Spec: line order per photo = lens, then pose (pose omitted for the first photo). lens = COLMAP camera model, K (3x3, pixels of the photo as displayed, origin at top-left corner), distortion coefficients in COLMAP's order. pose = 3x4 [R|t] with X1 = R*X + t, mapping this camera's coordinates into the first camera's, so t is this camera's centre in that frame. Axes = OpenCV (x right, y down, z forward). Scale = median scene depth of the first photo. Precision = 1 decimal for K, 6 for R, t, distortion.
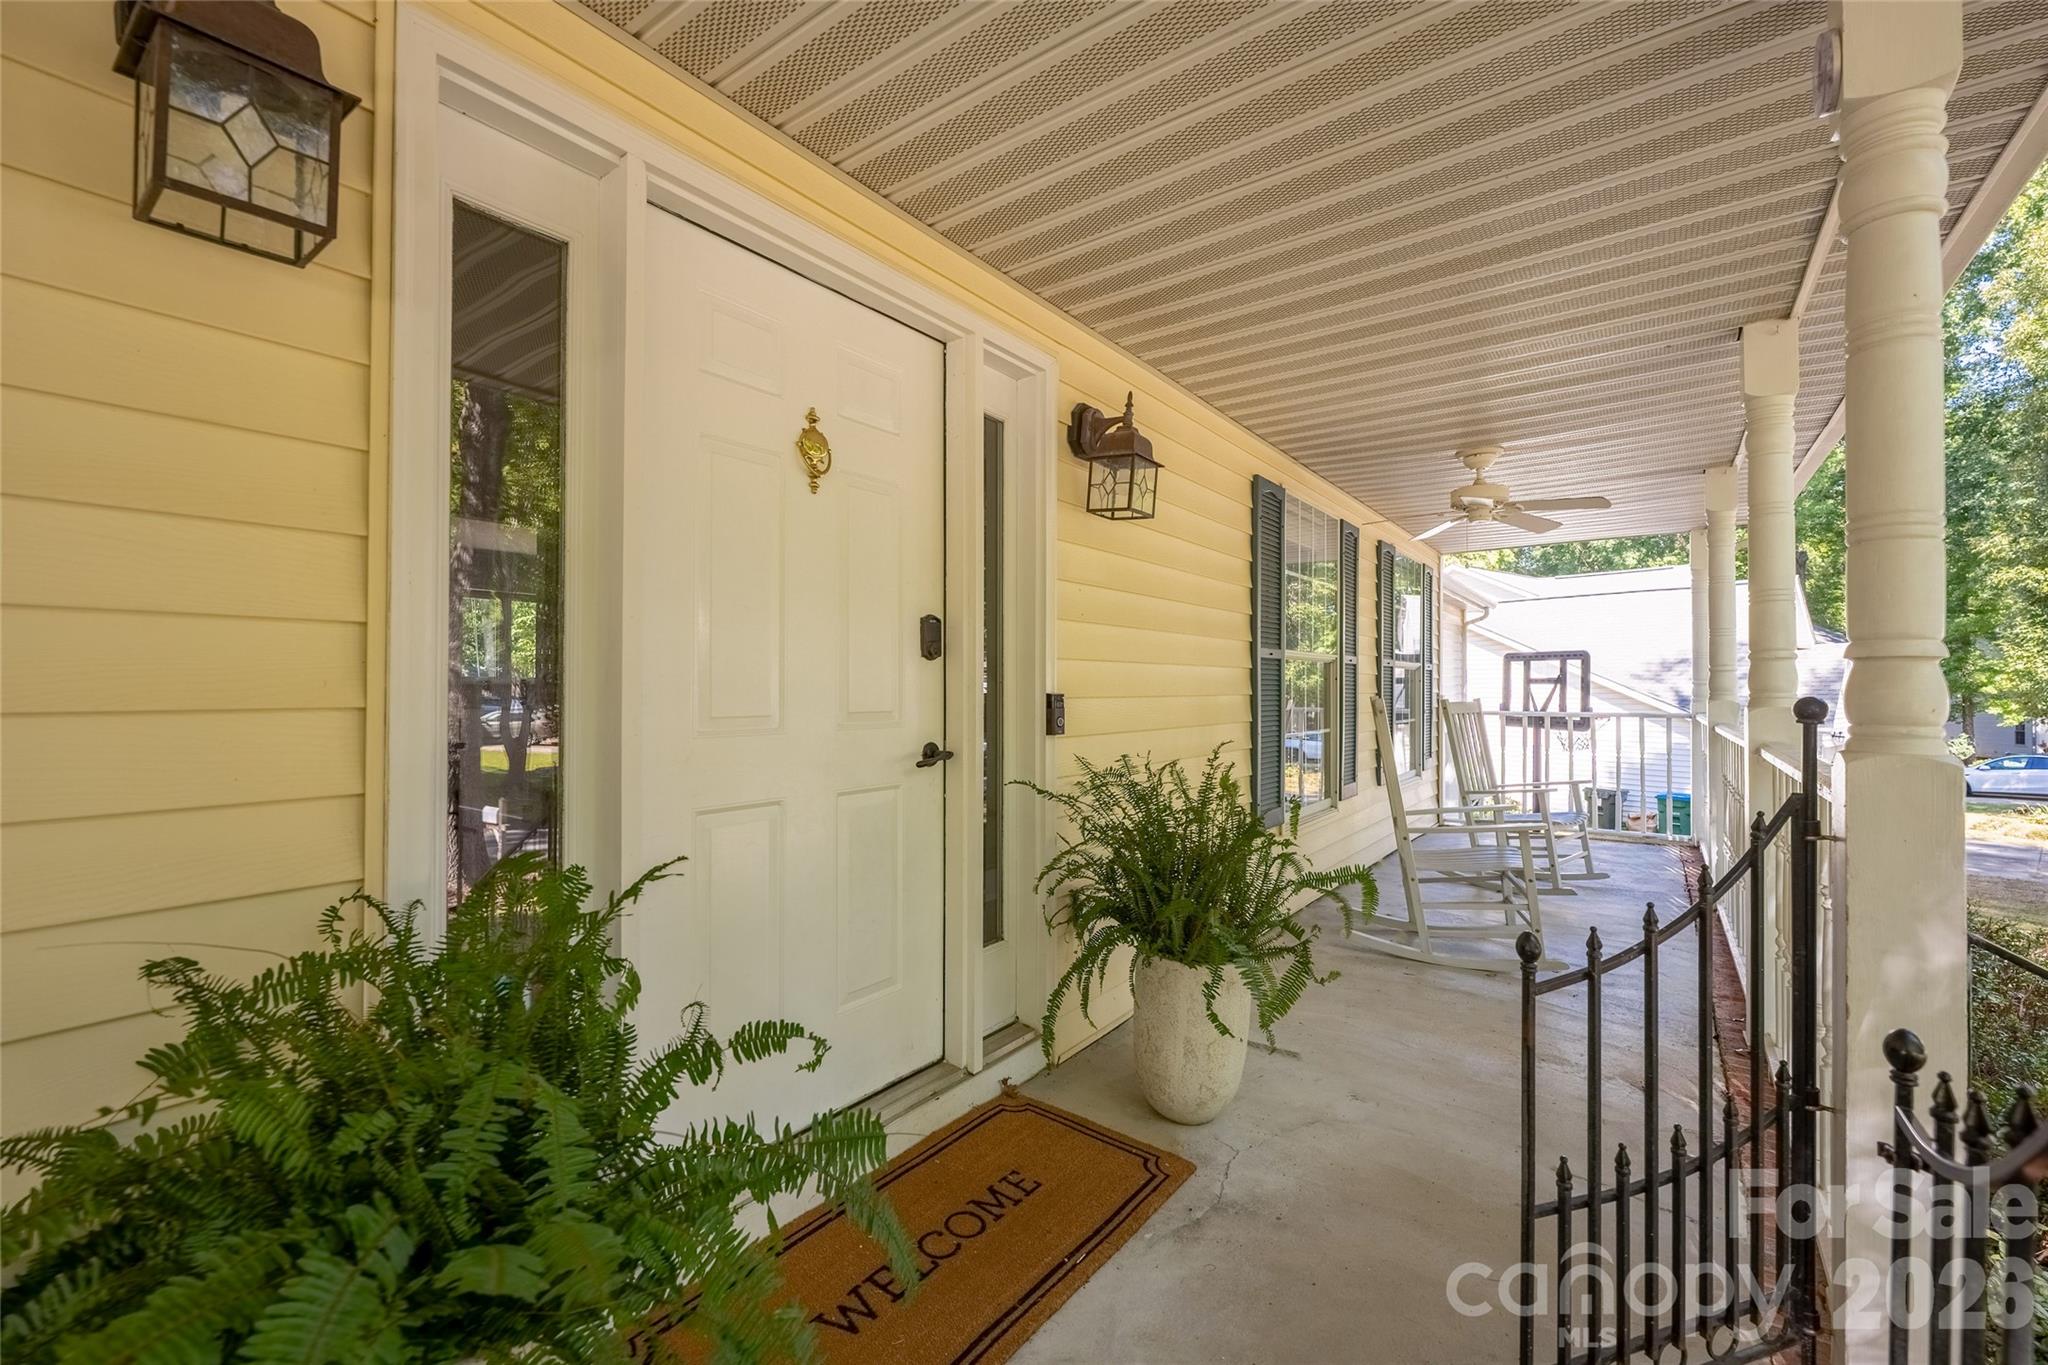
lens RADIAL K [[836.7, 0, 1025.5], [0, 836.7, 677.1], [0, 0, 1]] dist [-0.011699, -0.000208]
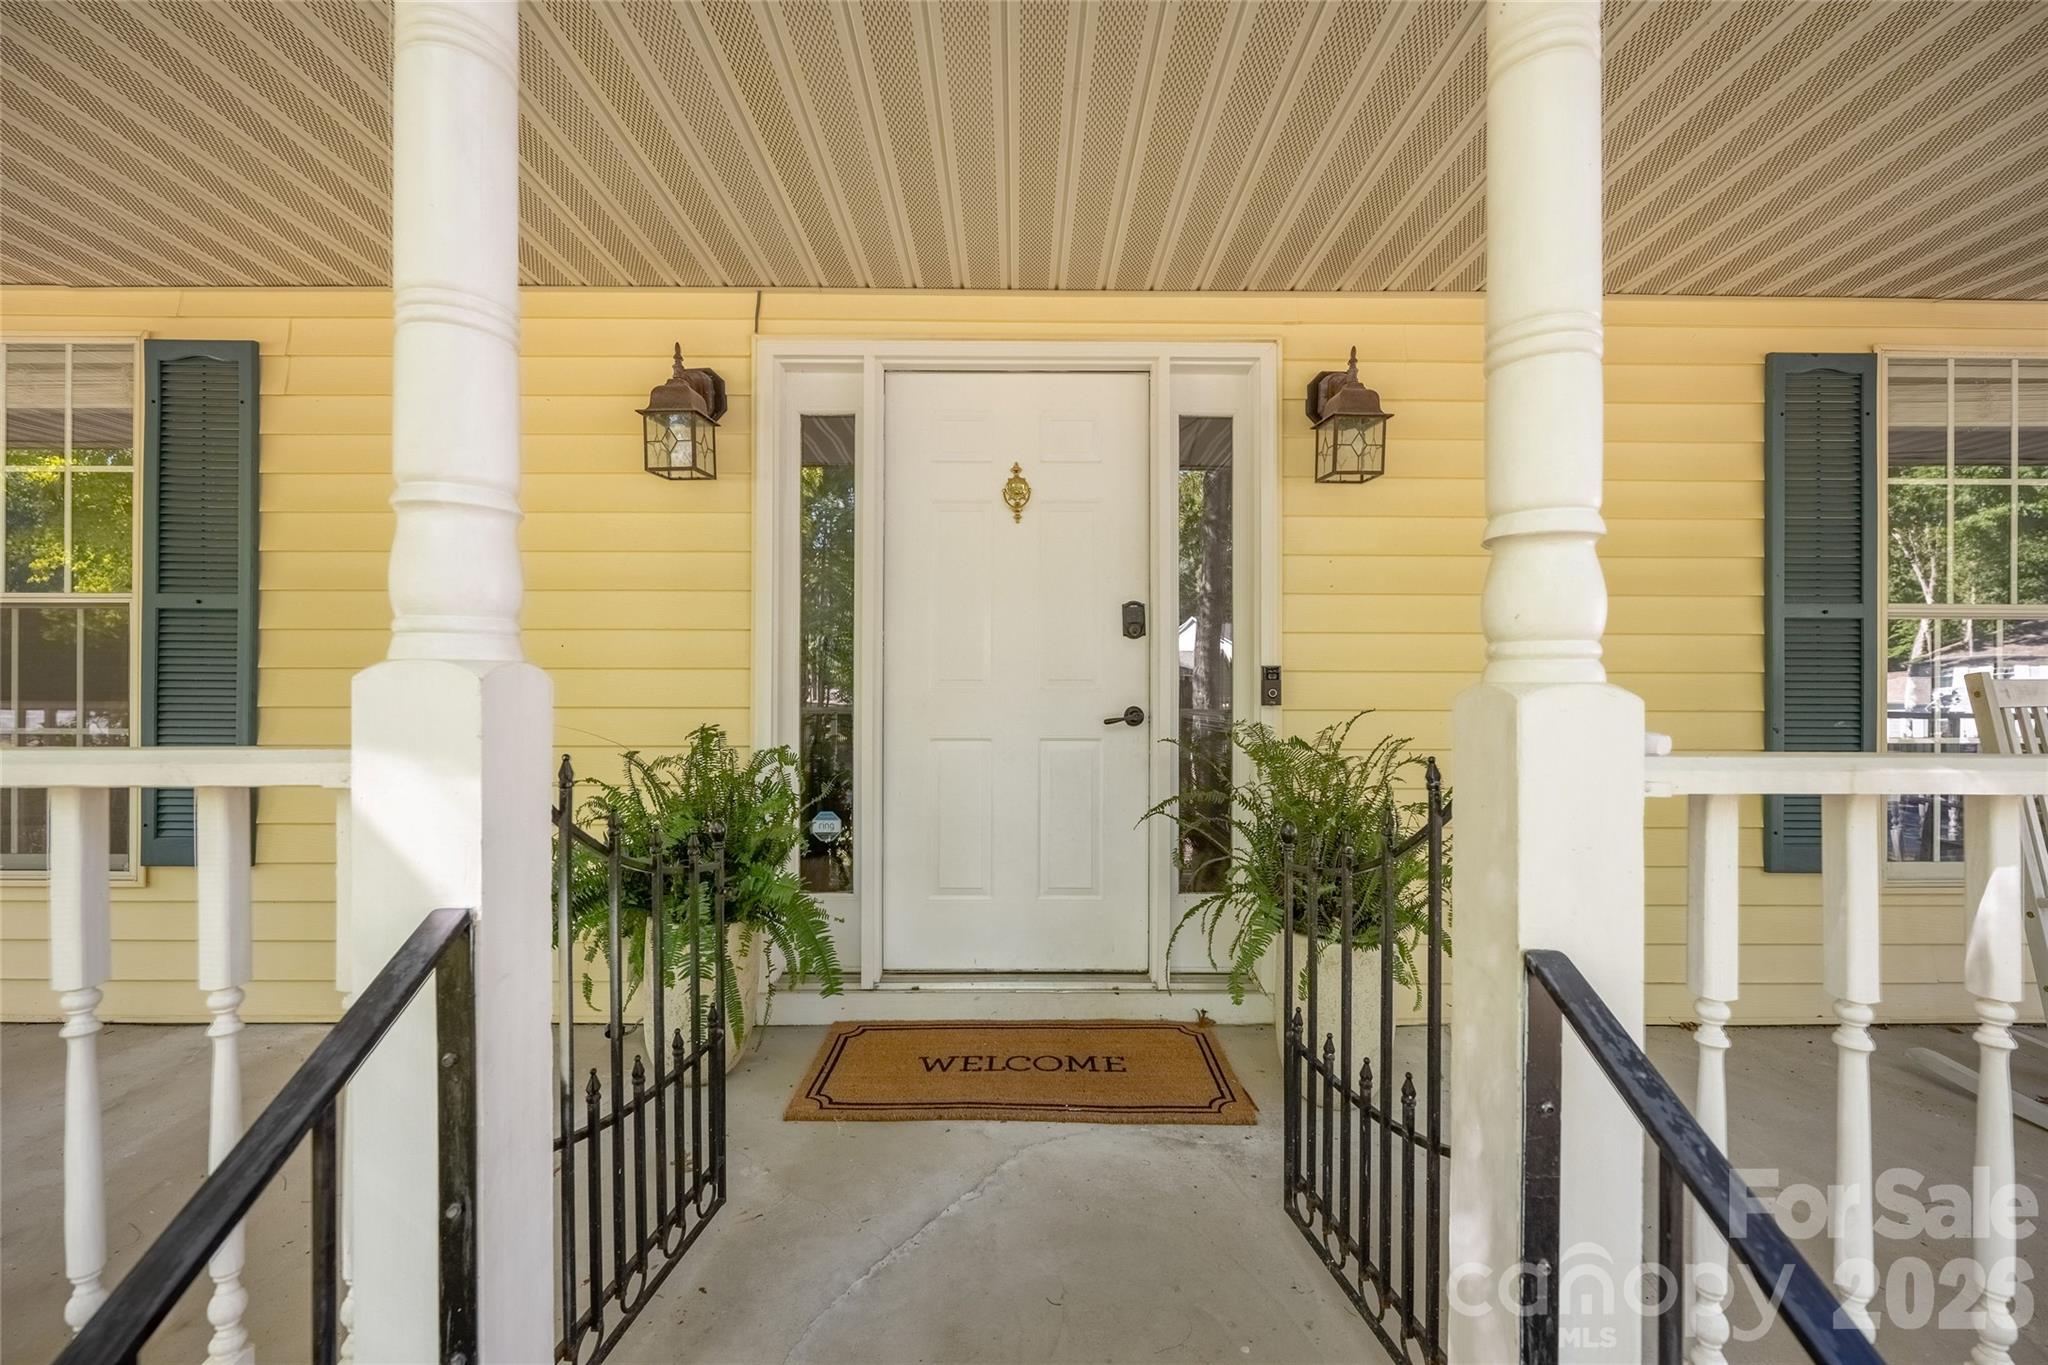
lens RADIAL K [[836.7, 0, 1011.8], [0, 836.7, 691.5], [0, 0, 1]] dist [-0.011699, -0.000208]
pose [[0.582931, 0.002330, -0.812518, 0.753041], [0.005486, 0.999962, 0.006803, 0.046006], [0.812503, -0.008423, 0.582896, 0.146543]]
